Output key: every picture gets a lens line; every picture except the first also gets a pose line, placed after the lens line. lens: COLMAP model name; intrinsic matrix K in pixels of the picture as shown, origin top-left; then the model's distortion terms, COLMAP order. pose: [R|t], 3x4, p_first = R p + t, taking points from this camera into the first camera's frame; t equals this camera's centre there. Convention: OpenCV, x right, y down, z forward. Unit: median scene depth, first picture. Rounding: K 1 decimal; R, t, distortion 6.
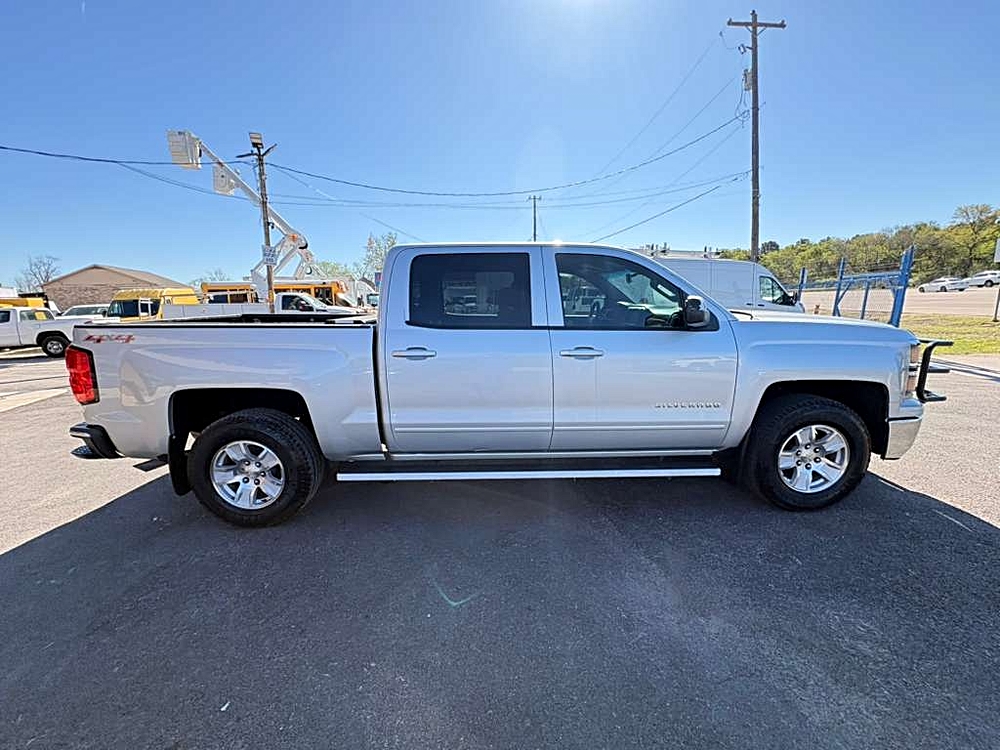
lens RADIAL K [[397.0, 0, 500.0], [0, 397.0, 375.0], [0, 0, 1]] dist [0.000667, 0.000104]
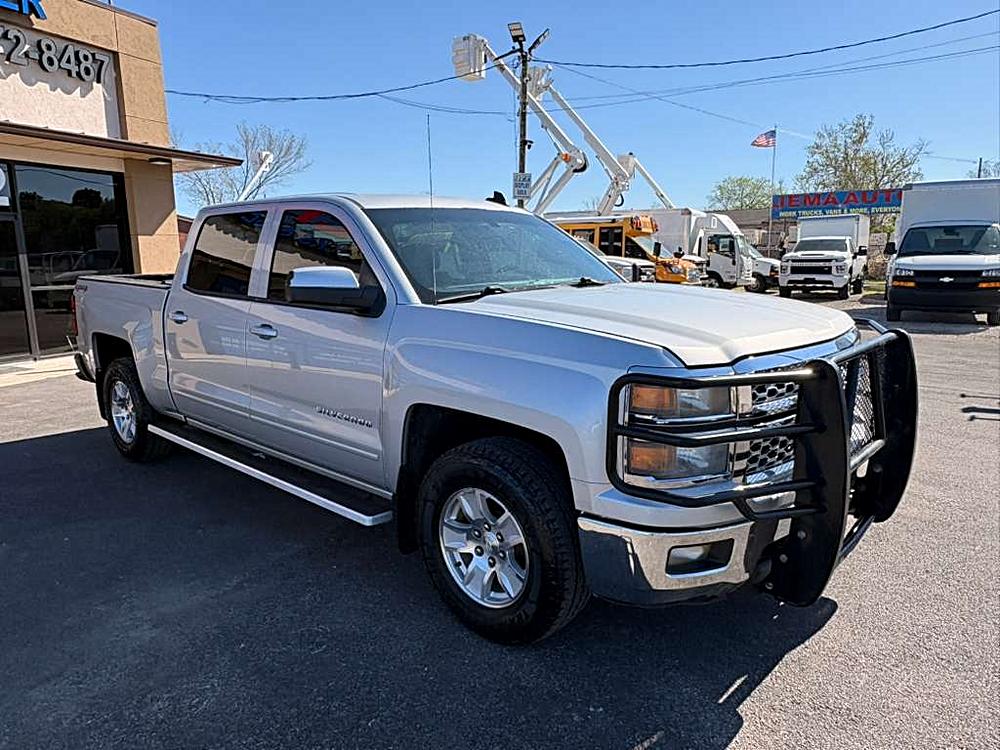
lens RADIAL K [[688.9, 0, 500.0], [0, 688.9, 375.0], [0, 0, 1]] dist [-0.000409, -0.000829]
pose [[0.730113, 0.128584, -0.671119, 0.287054], [-0.126115, 0.990620, 0.052599, -0.018235], [0.671587, 0.046235, 0.739481, 0.052327]]
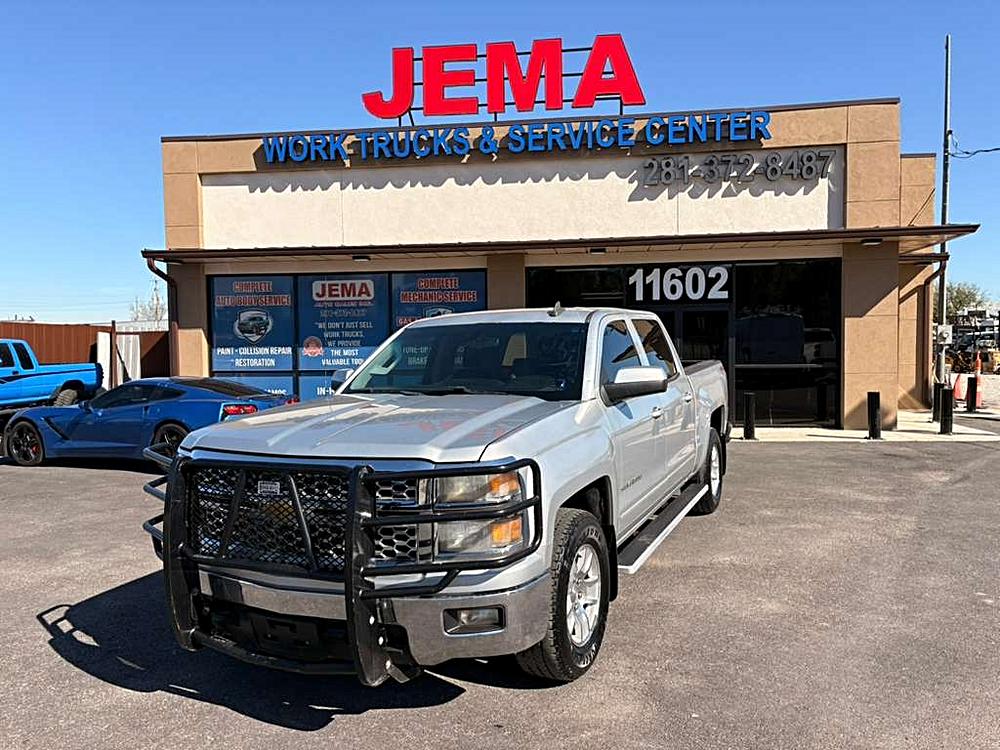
lens RADIAL K [[749.9, 0, 501.7], [0, 749.9, 380.7], [0, 0, 1]] dist [0.028464, -0.006824]
pose [[-0.442543, 0.077831, -0.893363, 0.402619], [-0.134255, 0.979248, 0.151819, -0.098505], [0.886640, 0.187124, -0.422910, 0.417811]]
